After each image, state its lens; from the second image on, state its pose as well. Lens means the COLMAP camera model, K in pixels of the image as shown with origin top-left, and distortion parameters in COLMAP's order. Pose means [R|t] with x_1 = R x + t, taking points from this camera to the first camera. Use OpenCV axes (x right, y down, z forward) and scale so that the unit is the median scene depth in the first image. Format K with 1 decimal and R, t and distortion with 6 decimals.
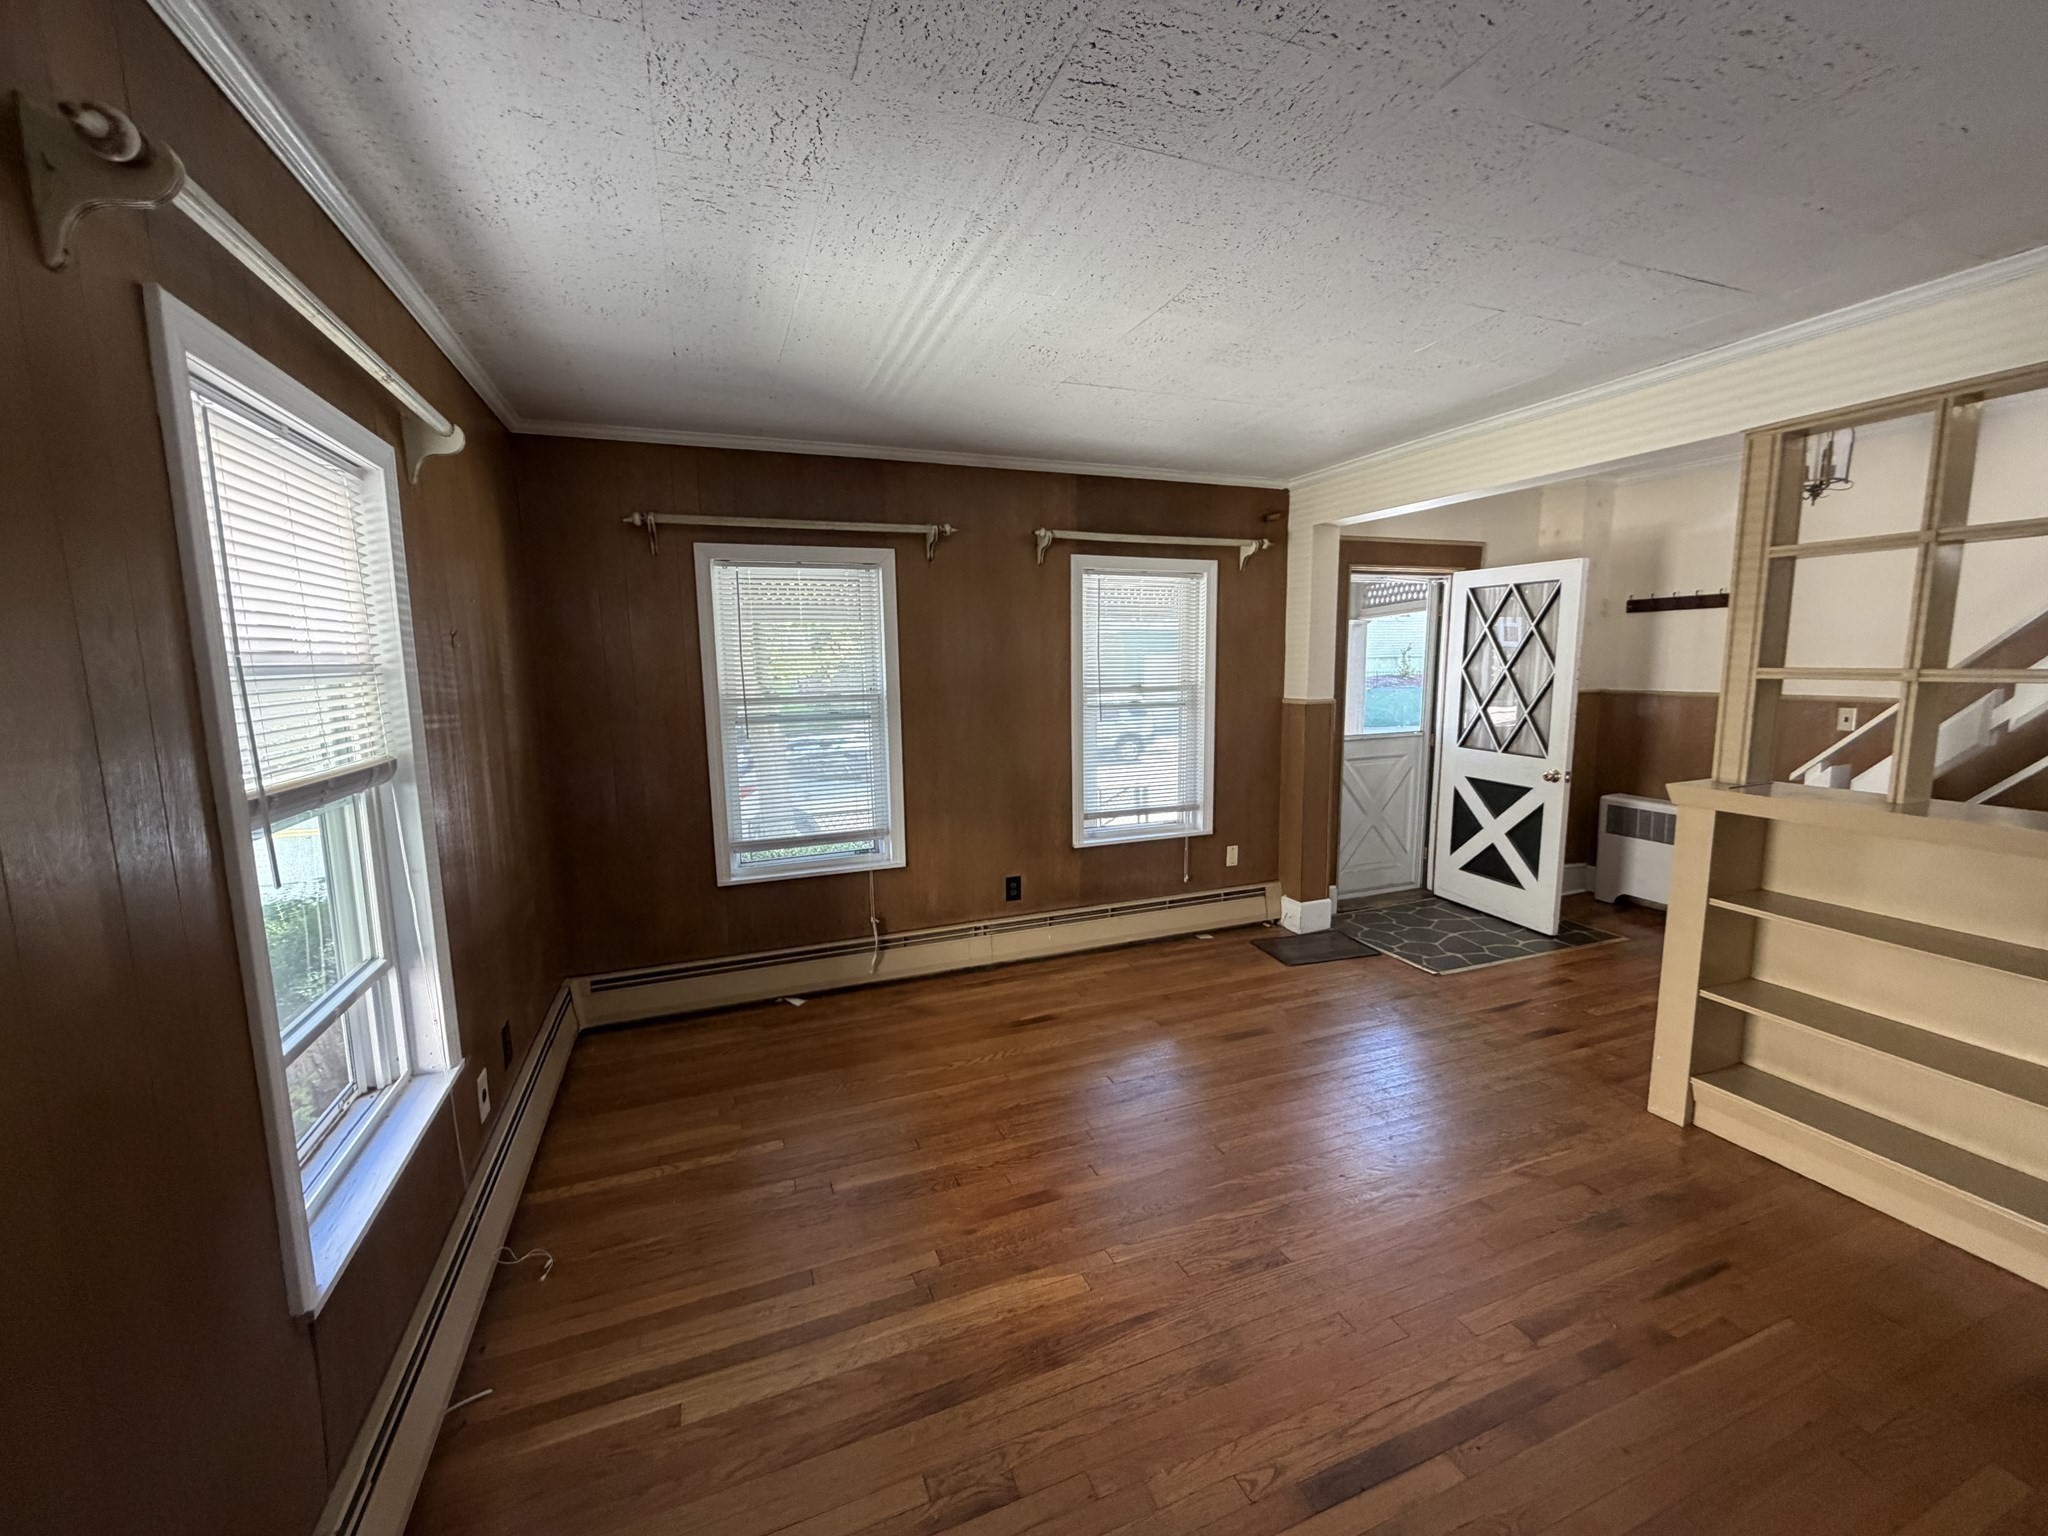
lens RADIAL K [[815.4, 0, 1026.4], [0, 815.4, 765.8], [0, 0, 1]] dist [0.001752, 0.000132]
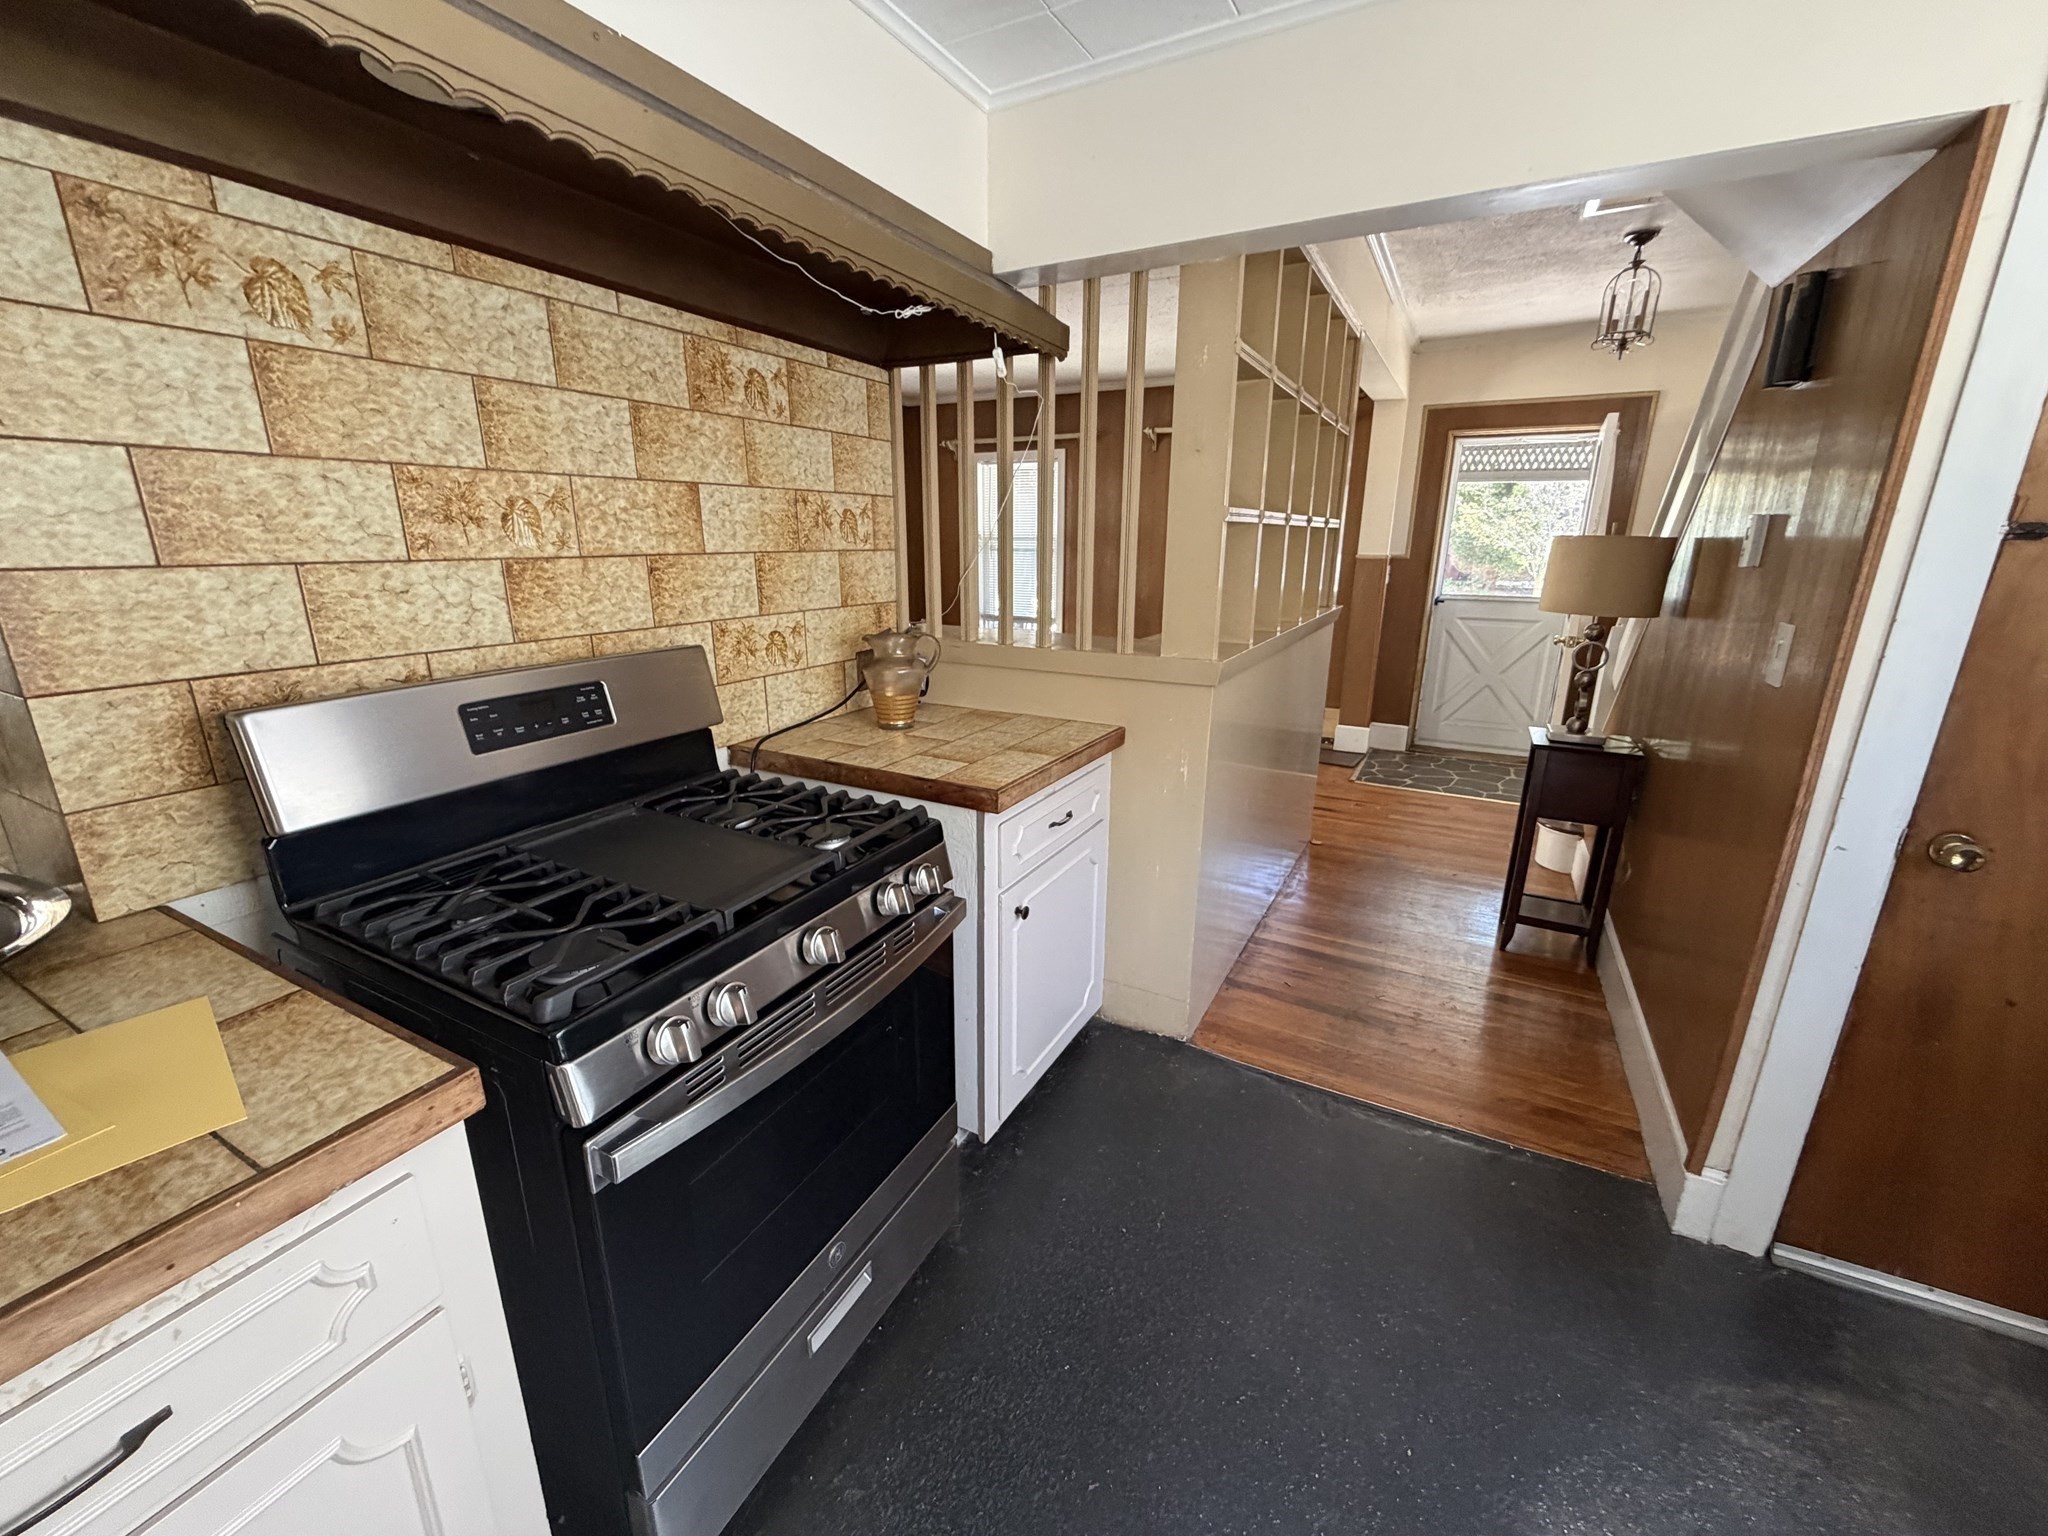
lens RADIAL K [[815.4, 0, 1022.1], [0, 815.4, 765.9], [0, 0, 1]] dist [0.001752, 0.000132]
pose [[0.644111, 0.223905, -0.731428, 0.918457], [-0.113444, 0.973588, 0.198133, 0.036654], [0.756473, -0.044644, 0.652500, -0.167064]]
